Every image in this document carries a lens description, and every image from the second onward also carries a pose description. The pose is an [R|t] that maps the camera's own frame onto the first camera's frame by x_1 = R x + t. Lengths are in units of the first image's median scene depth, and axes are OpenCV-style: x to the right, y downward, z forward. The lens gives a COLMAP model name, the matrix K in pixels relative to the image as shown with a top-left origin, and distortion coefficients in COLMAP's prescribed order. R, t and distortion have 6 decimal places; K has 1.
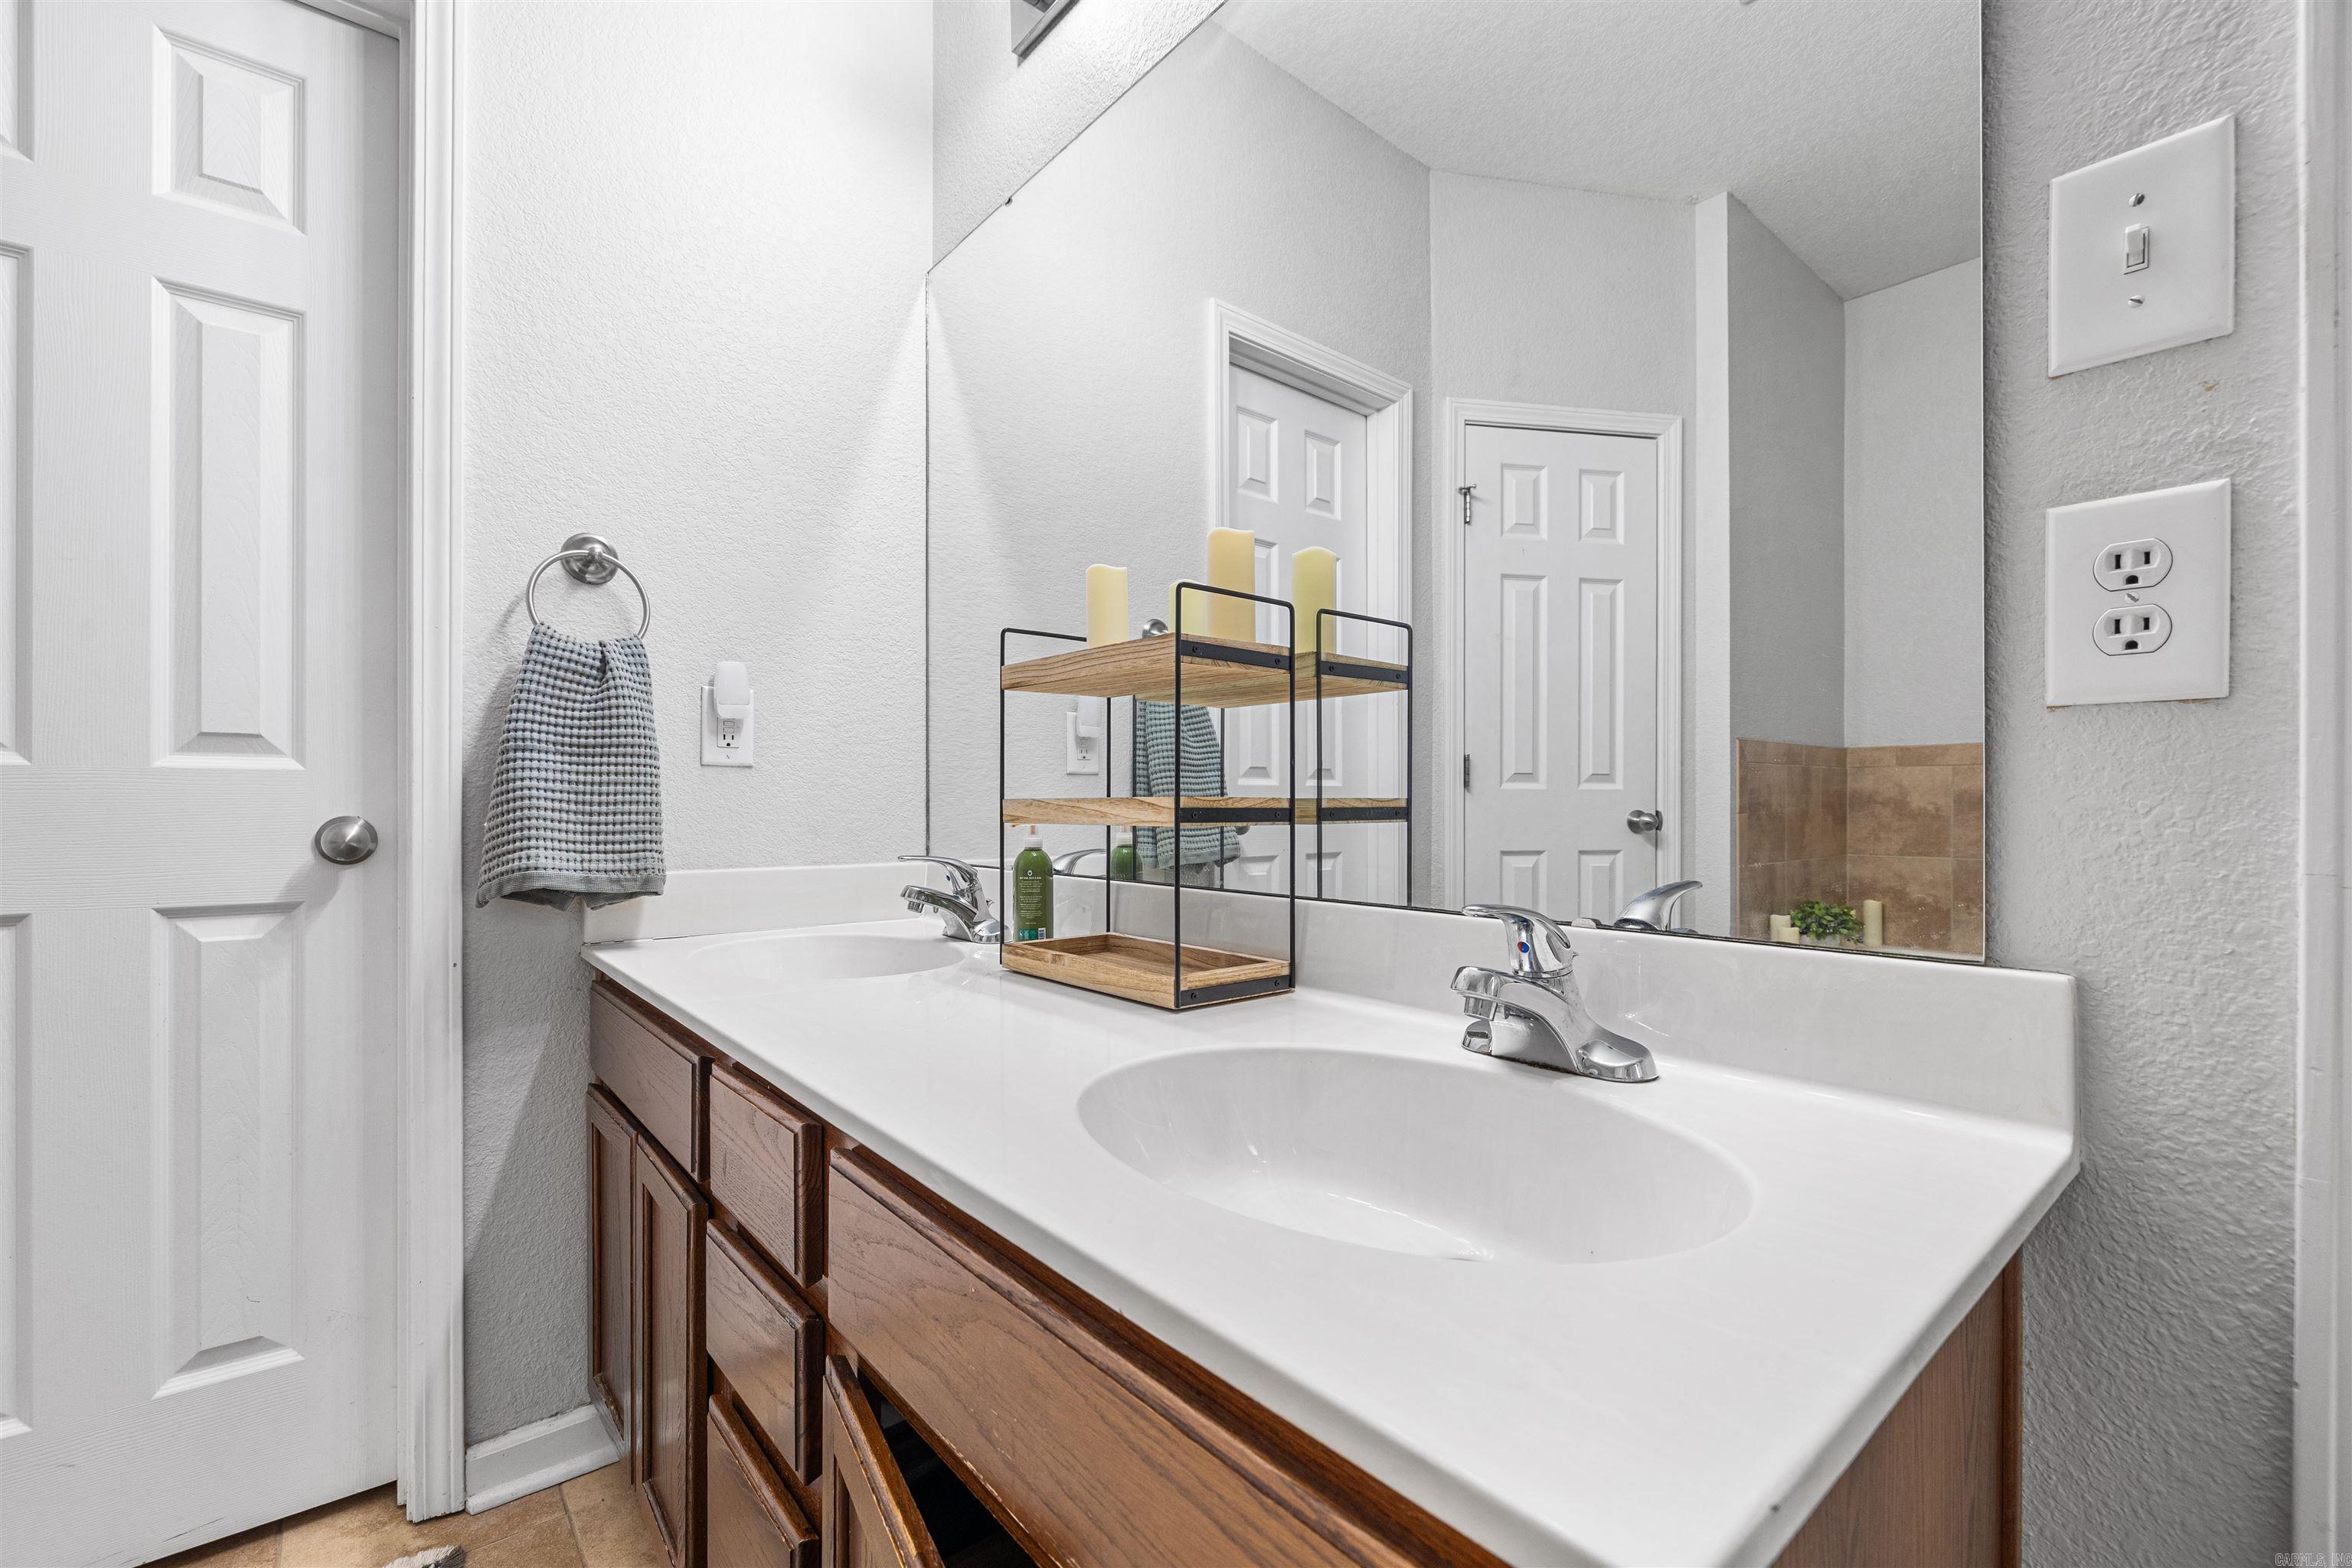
lens RADIAL K [[983.4, 0, 1164.8], [0, 983.4, 792.7], [0, 0, 1]] dist [-0.001687, 0.000163]
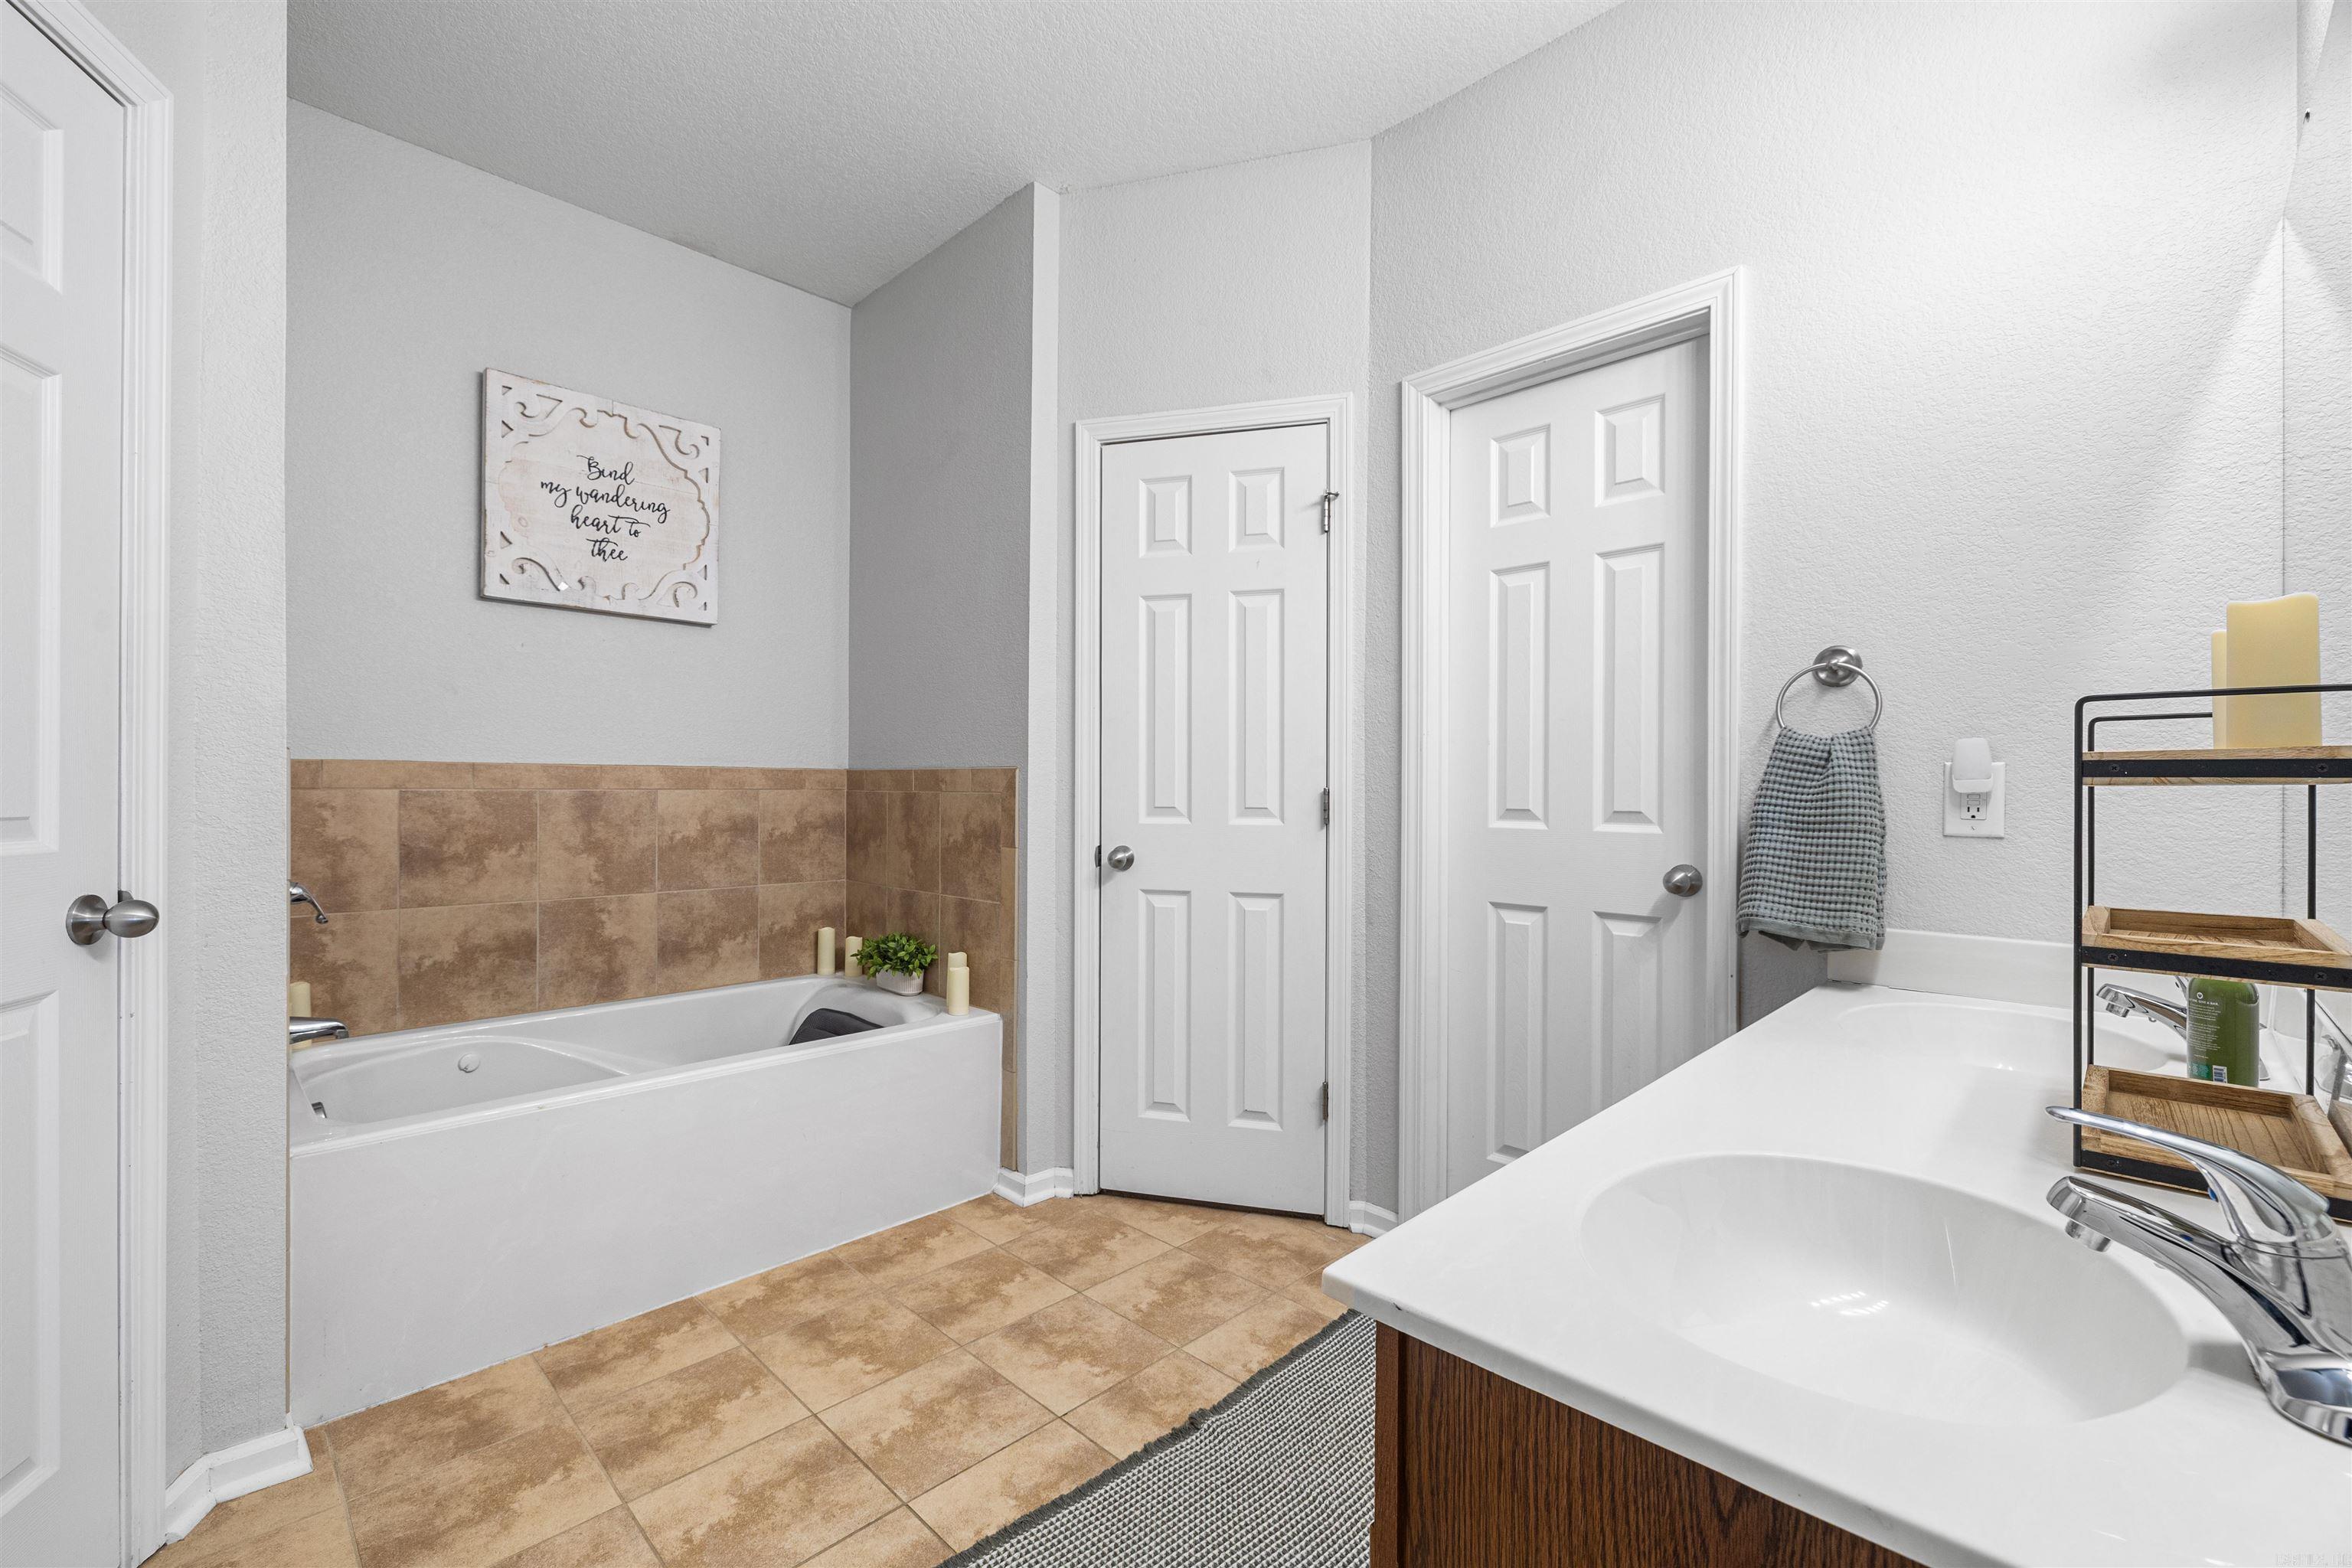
lens RADIAL K [[983.4, 0, 1164.8], [0, 983.4, 792.7], [0, 0, 1]] dist [-0.001687, 0.000163]
pose [[0.095314, 0.001864, -0.995446, 0.612679], [0.001195, 0.999997, 0.001987, -0.093002], [0.995447, -0.001379, 0.095311, 0.055035]]
